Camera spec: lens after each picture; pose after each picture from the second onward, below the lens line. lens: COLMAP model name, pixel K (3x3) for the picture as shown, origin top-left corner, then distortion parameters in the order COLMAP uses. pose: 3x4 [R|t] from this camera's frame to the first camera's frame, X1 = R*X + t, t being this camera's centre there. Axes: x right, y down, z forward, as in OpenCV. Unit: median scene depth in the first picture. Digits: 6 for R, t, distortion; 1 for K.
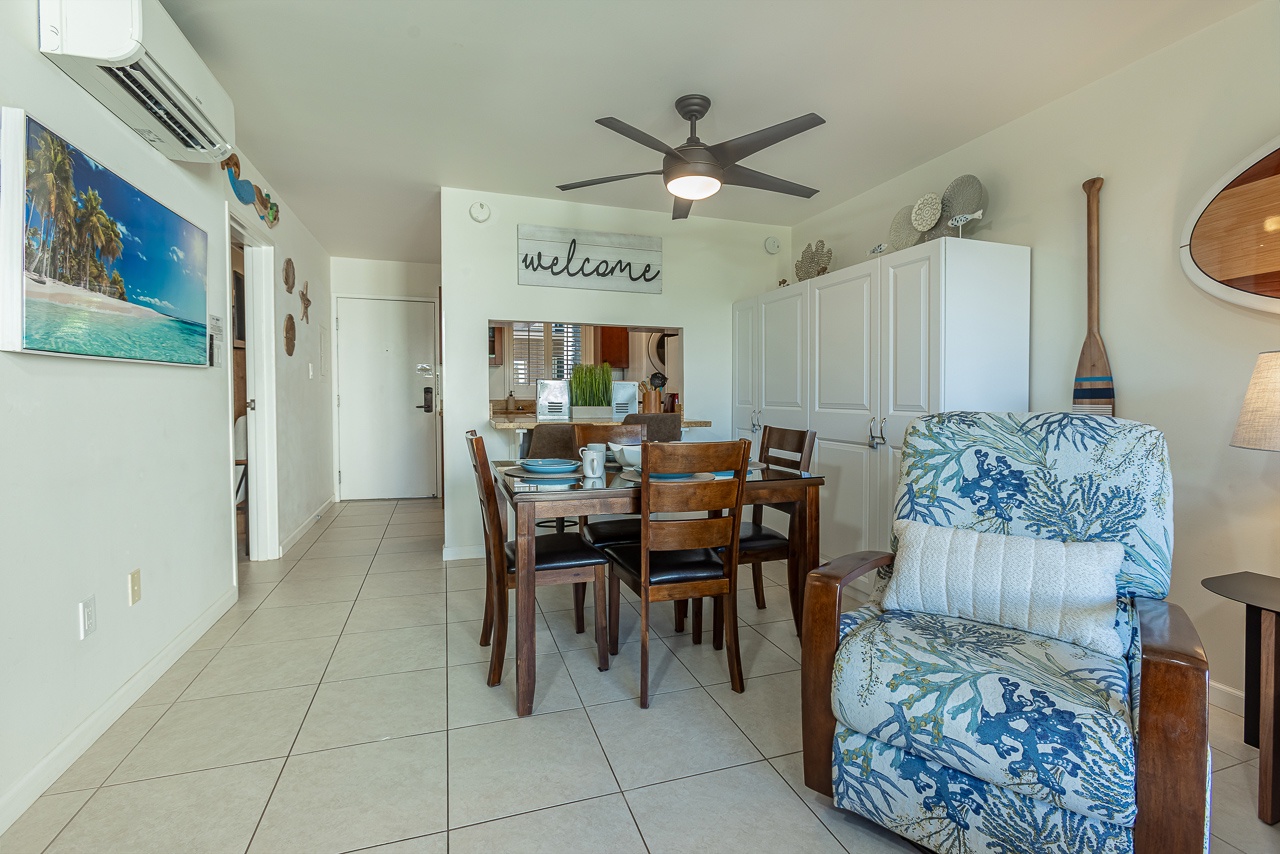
lens RADIAL K [[658.8, 0, 633.2], [0, 658.8, 404.9], [0, 0, 1]] dist [-0.000531, 0.002502]
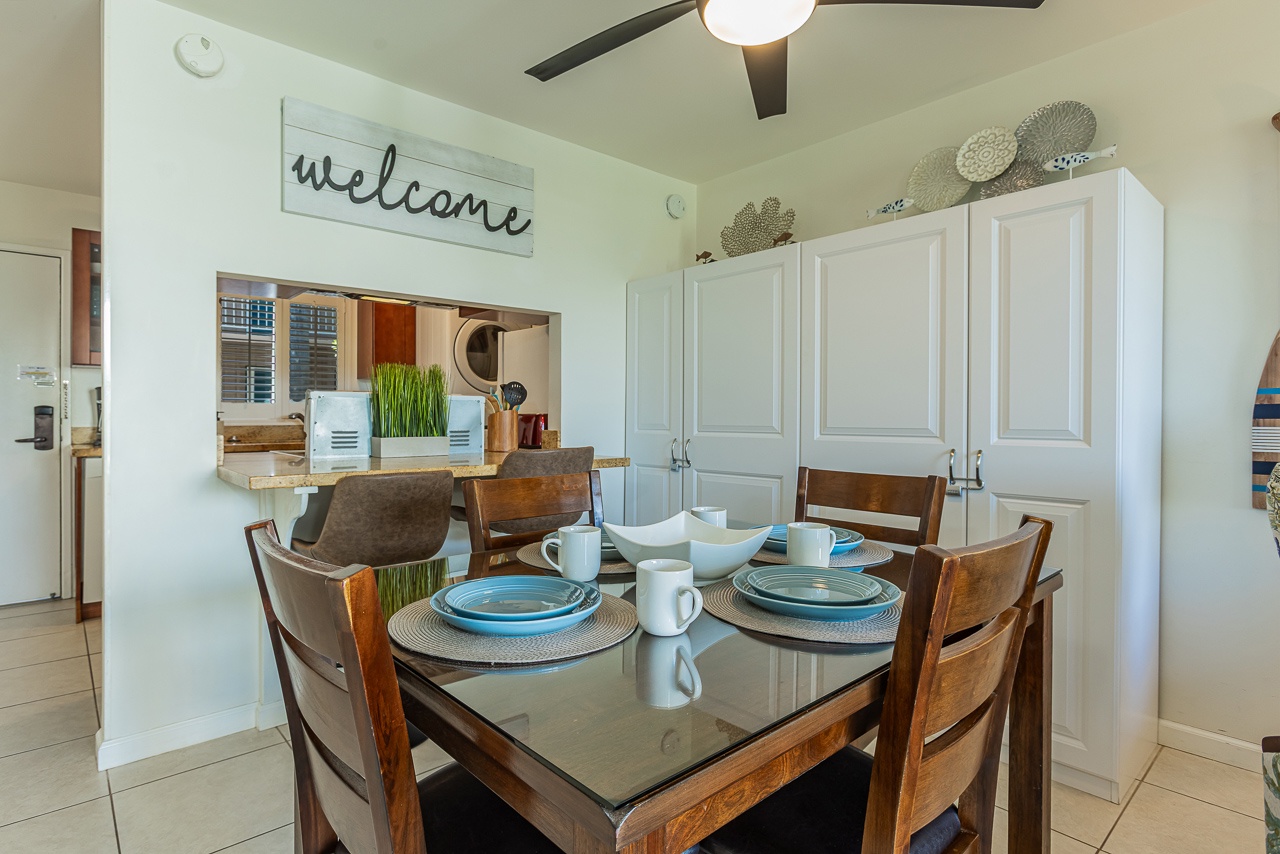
lens RADIAL K [[658.8, 0, 633.2], [0, 658.8, 404.9], [0, 0, 1]] dist [-0.000531, 0.002502]
pose [[0.901113, -0.000780, 0.433583, -0.148754], [0.013173, 0.999586, -0.025579, -0.008957], [-0.433384, 0.028761, 0.900751, 0.399600]]
